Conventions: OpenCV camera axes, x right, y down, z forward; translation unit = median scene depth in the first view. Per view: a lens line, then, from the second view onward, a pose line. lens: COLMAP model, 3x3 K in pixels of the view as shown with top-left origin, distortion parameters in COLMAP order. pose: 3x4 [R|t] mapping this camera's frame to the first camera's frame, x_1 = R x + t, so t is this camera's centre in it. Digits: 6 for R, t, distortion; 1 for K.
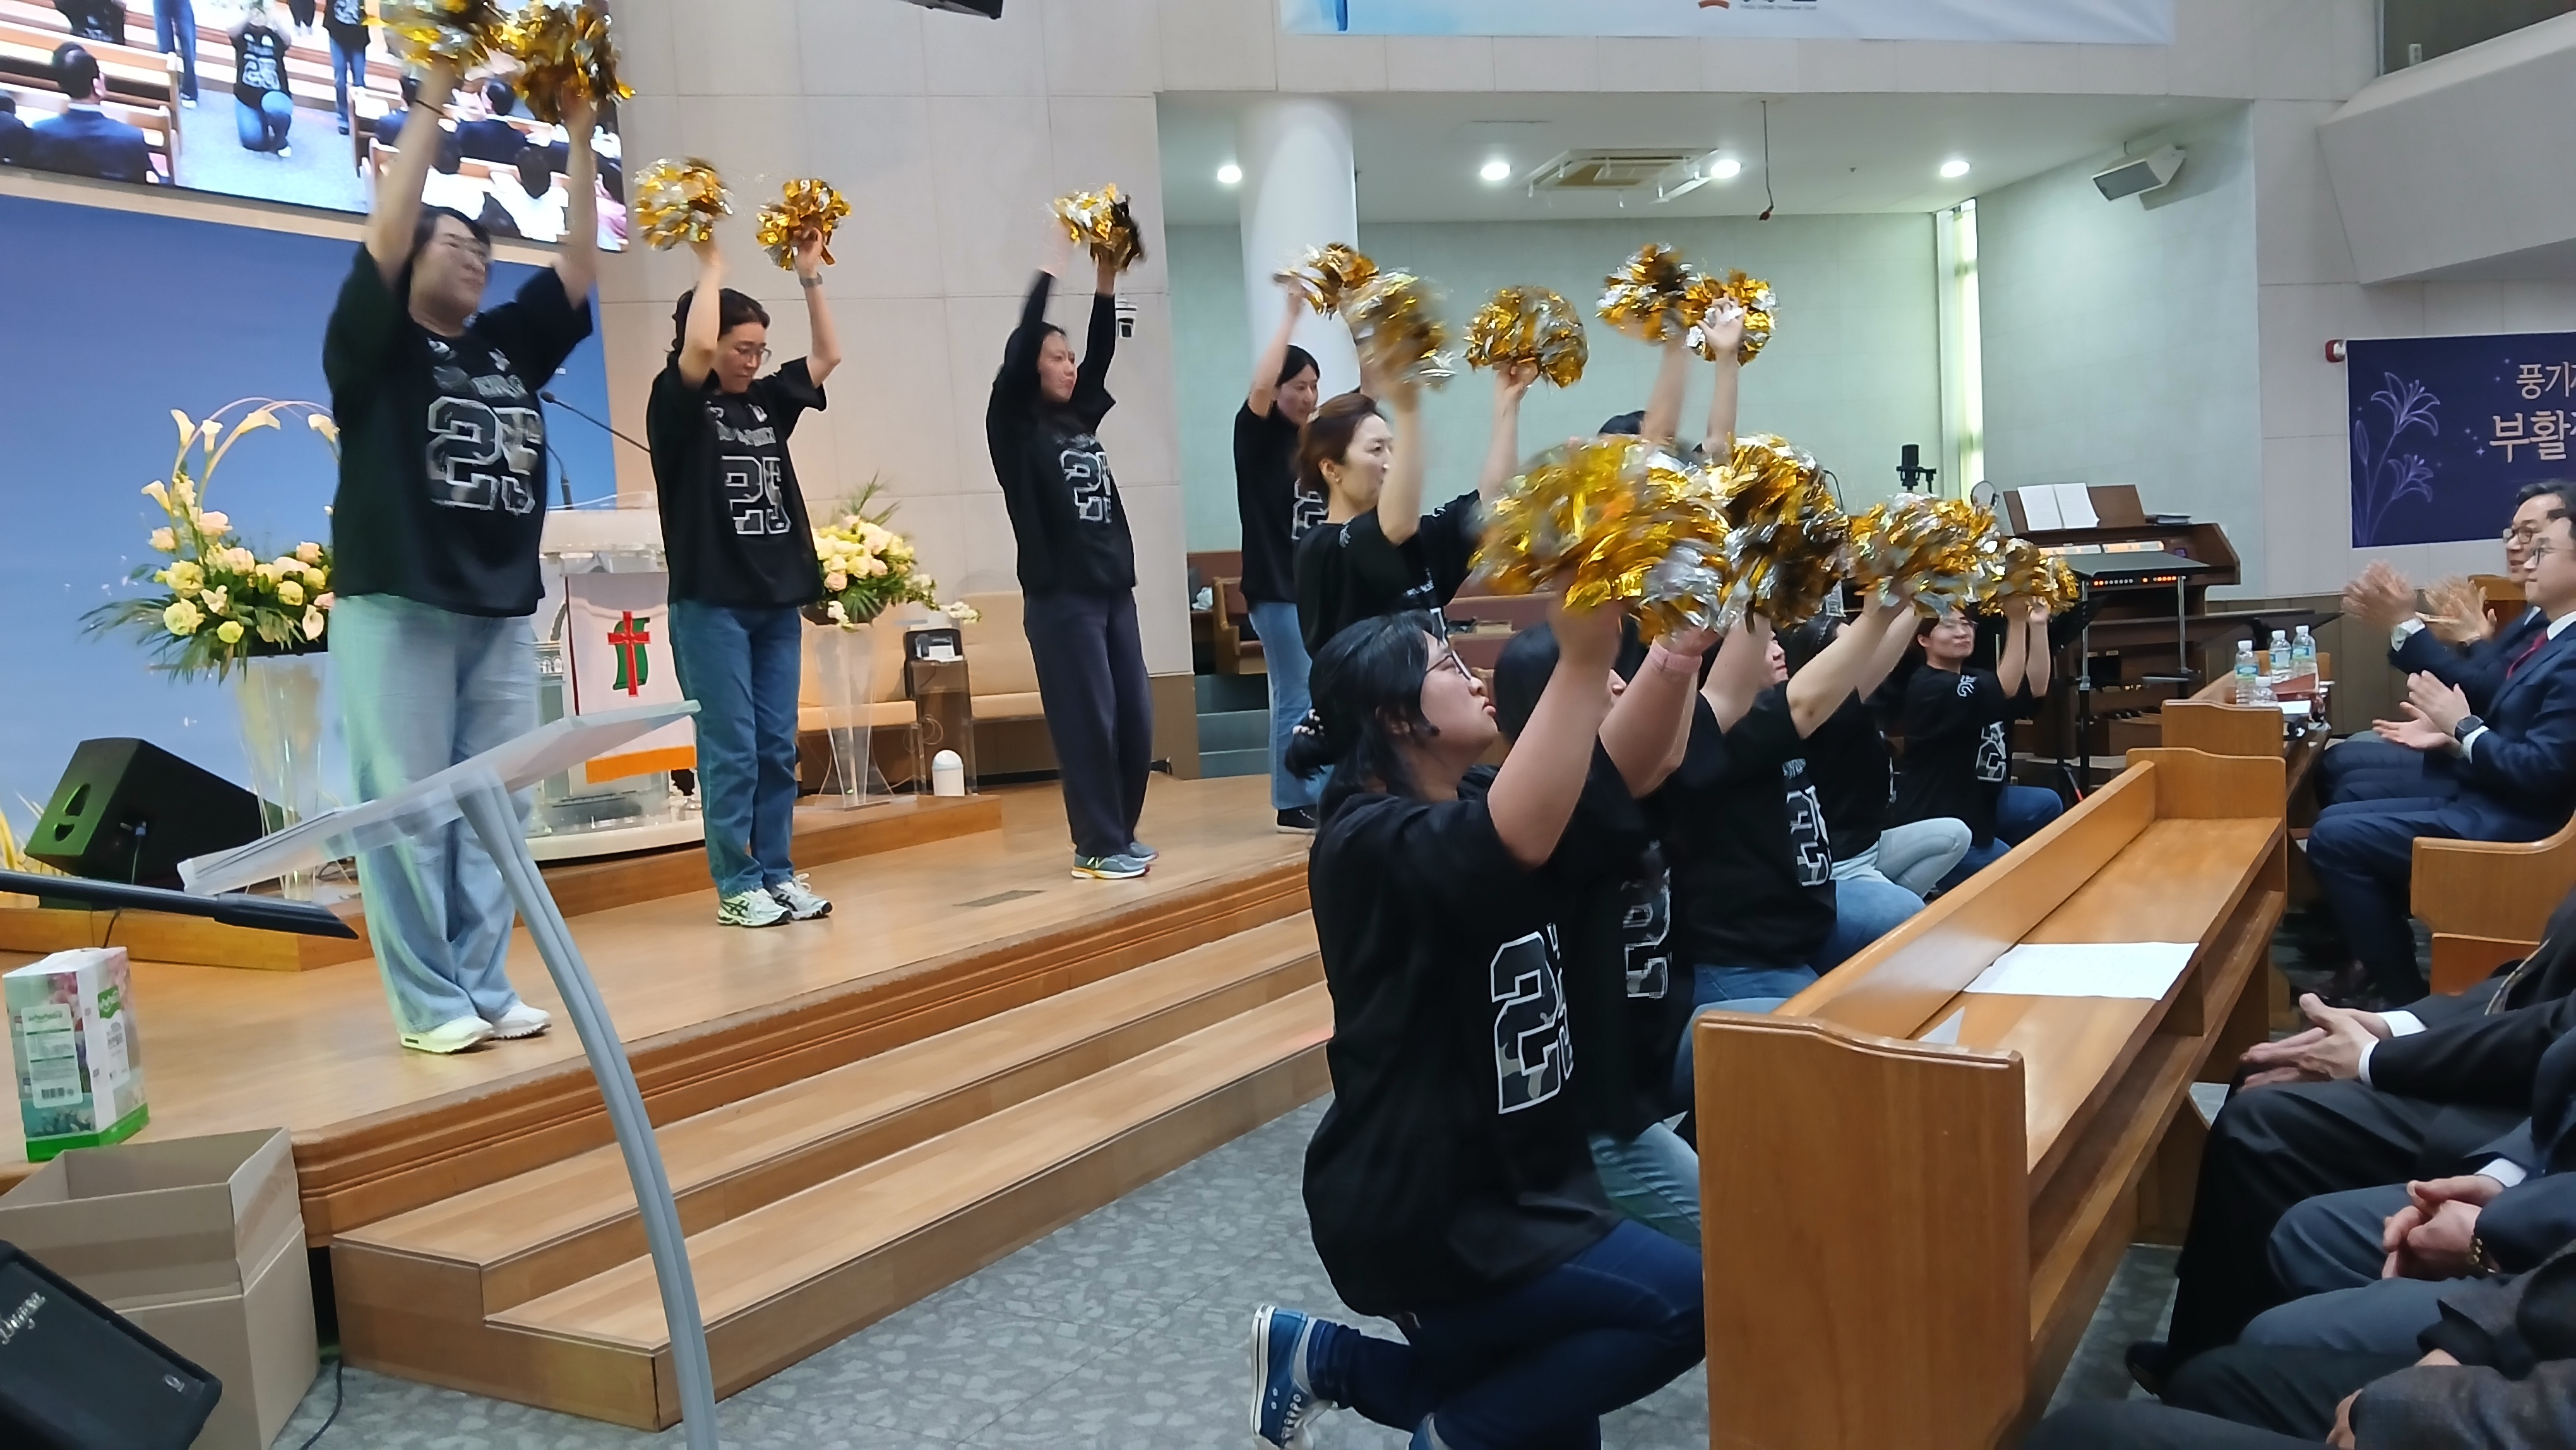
lens RADIAL K [[2046.9, 0, 1294.6], [0, 2046.9, 783.6], [0, 0, 1]] dist [0.039300, -0.079135]
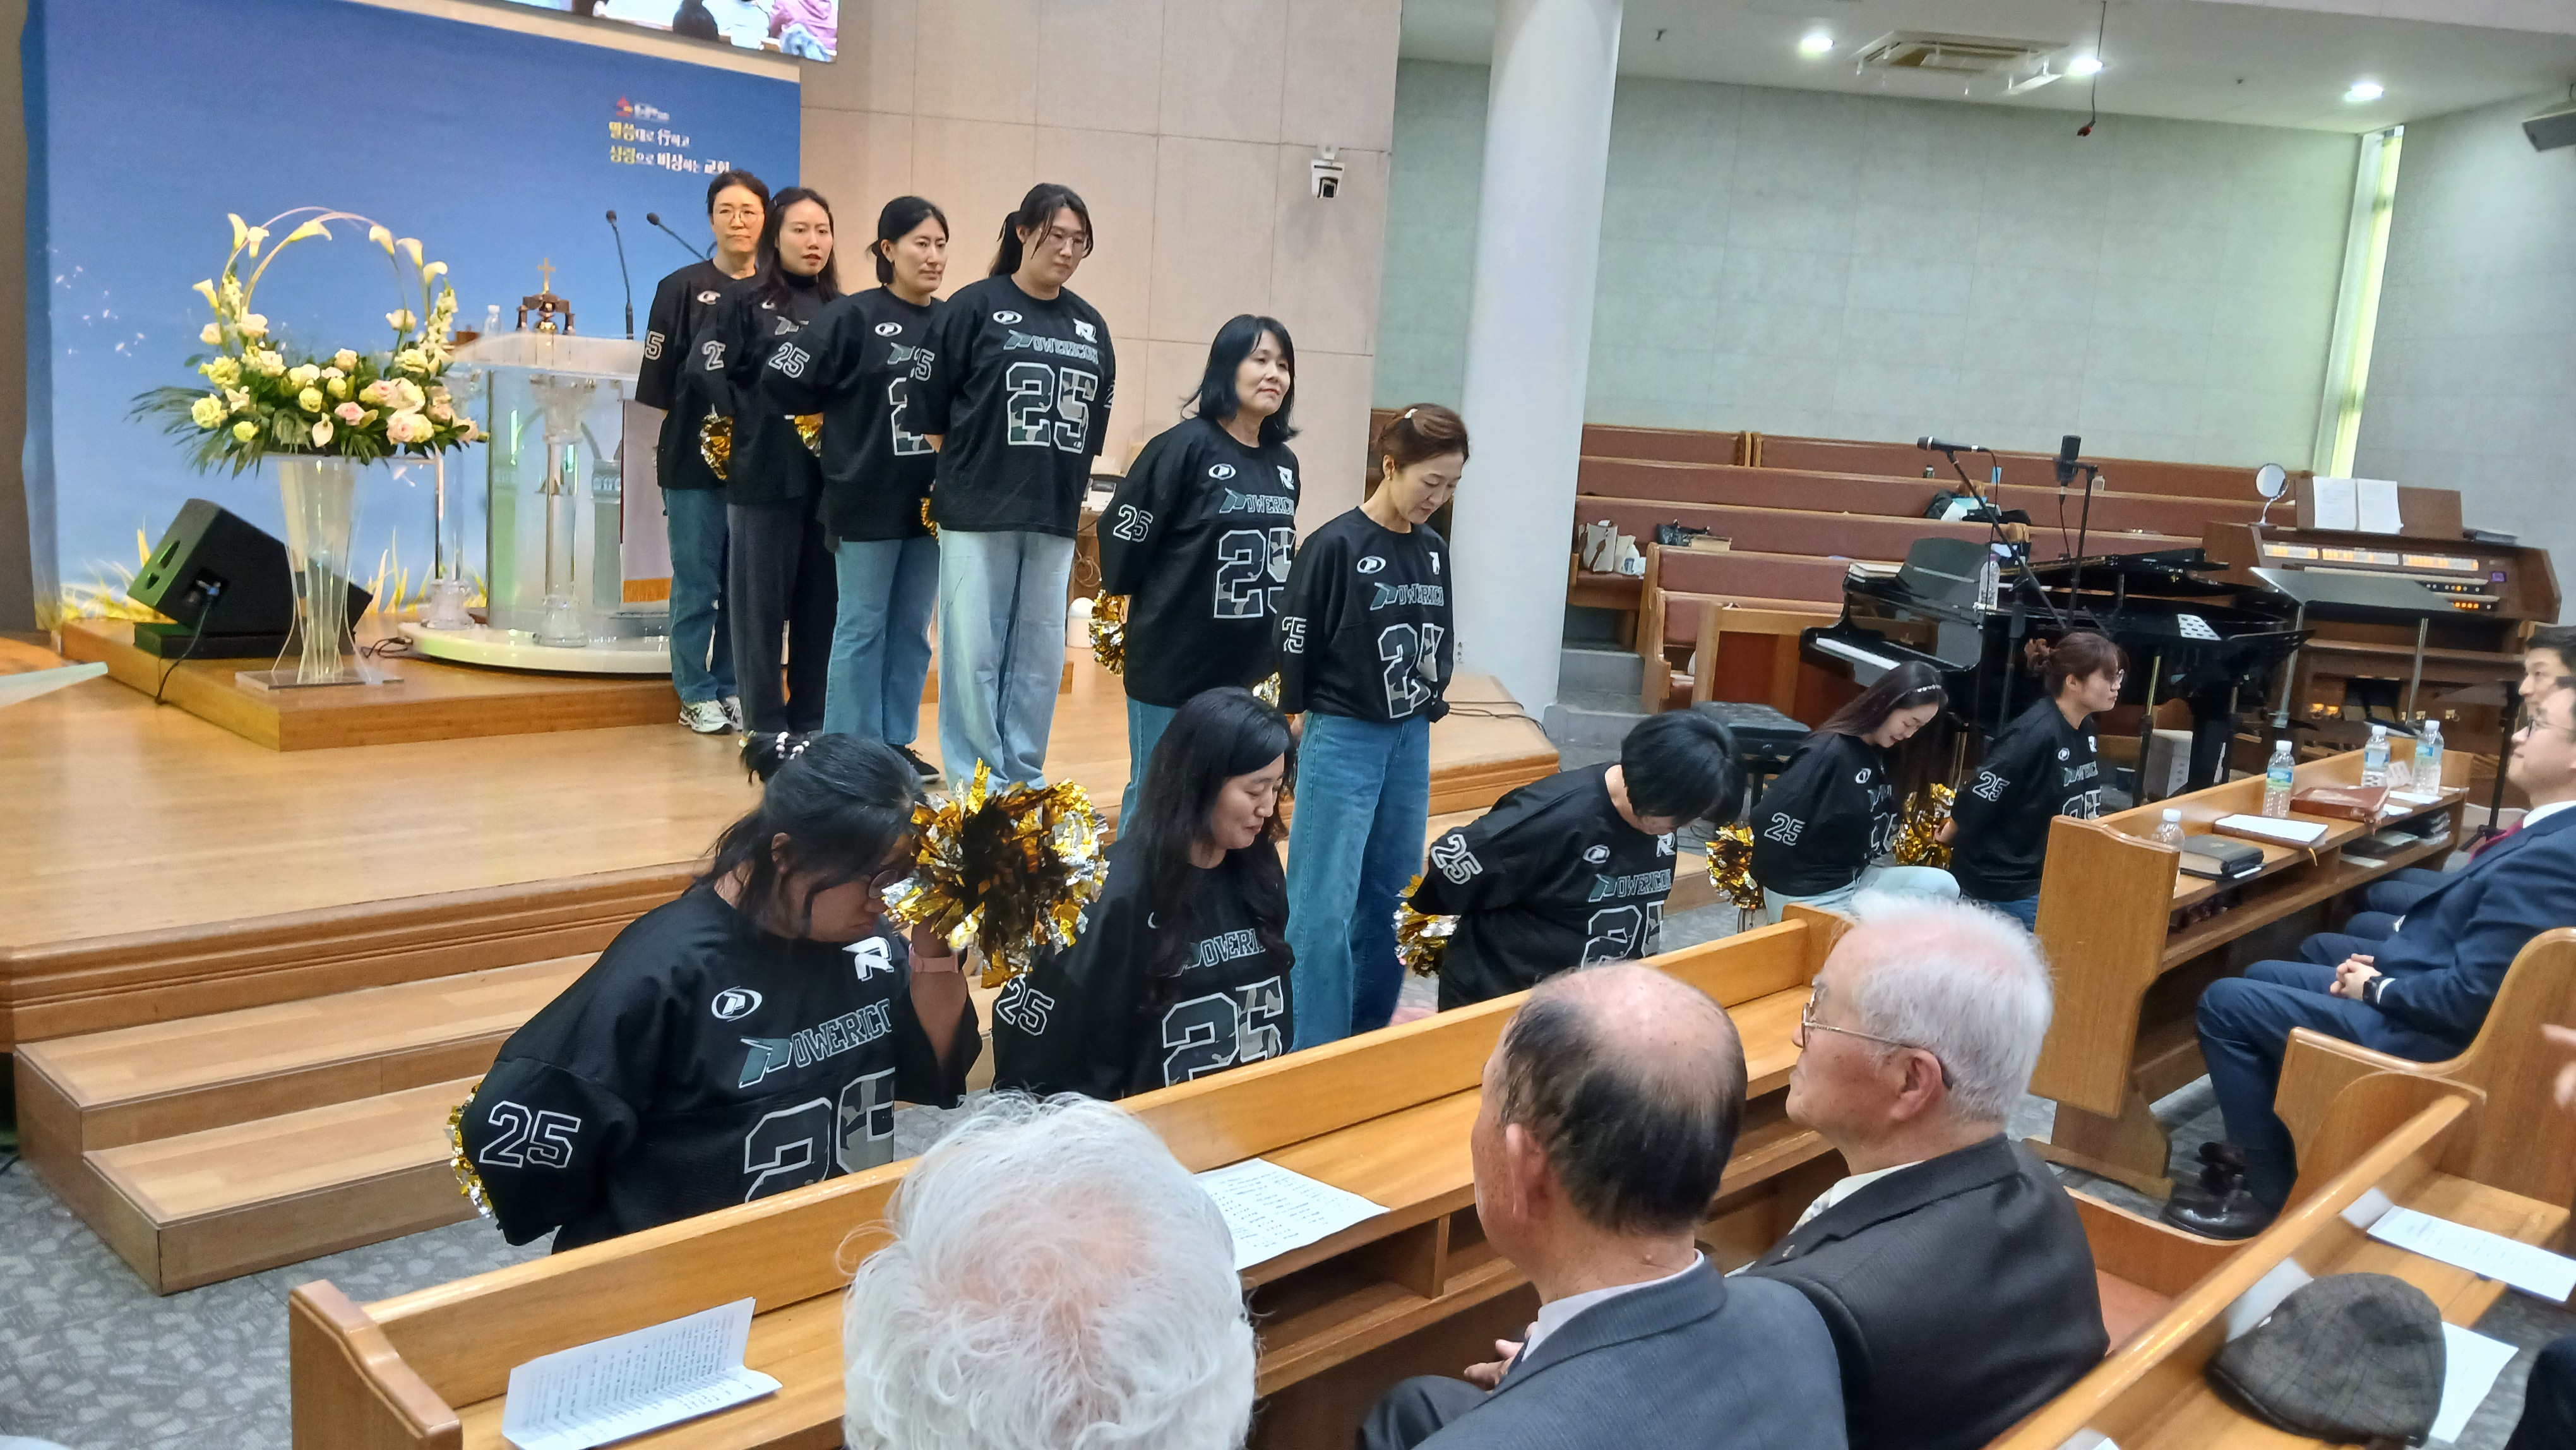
lens RADIAL K [[2077.9, 0, 1294.0], [0, 2077.9, 760.3], [0, 0, 1]] dist [0.071870, -0.146051]
pose [[0.965802, 0.165249, -0.199797, 0.129099], [-0.148321, 0.984169, 0.097021, -0.046366], [0.212667, -0.064069, 0.975022, 0.020739]]
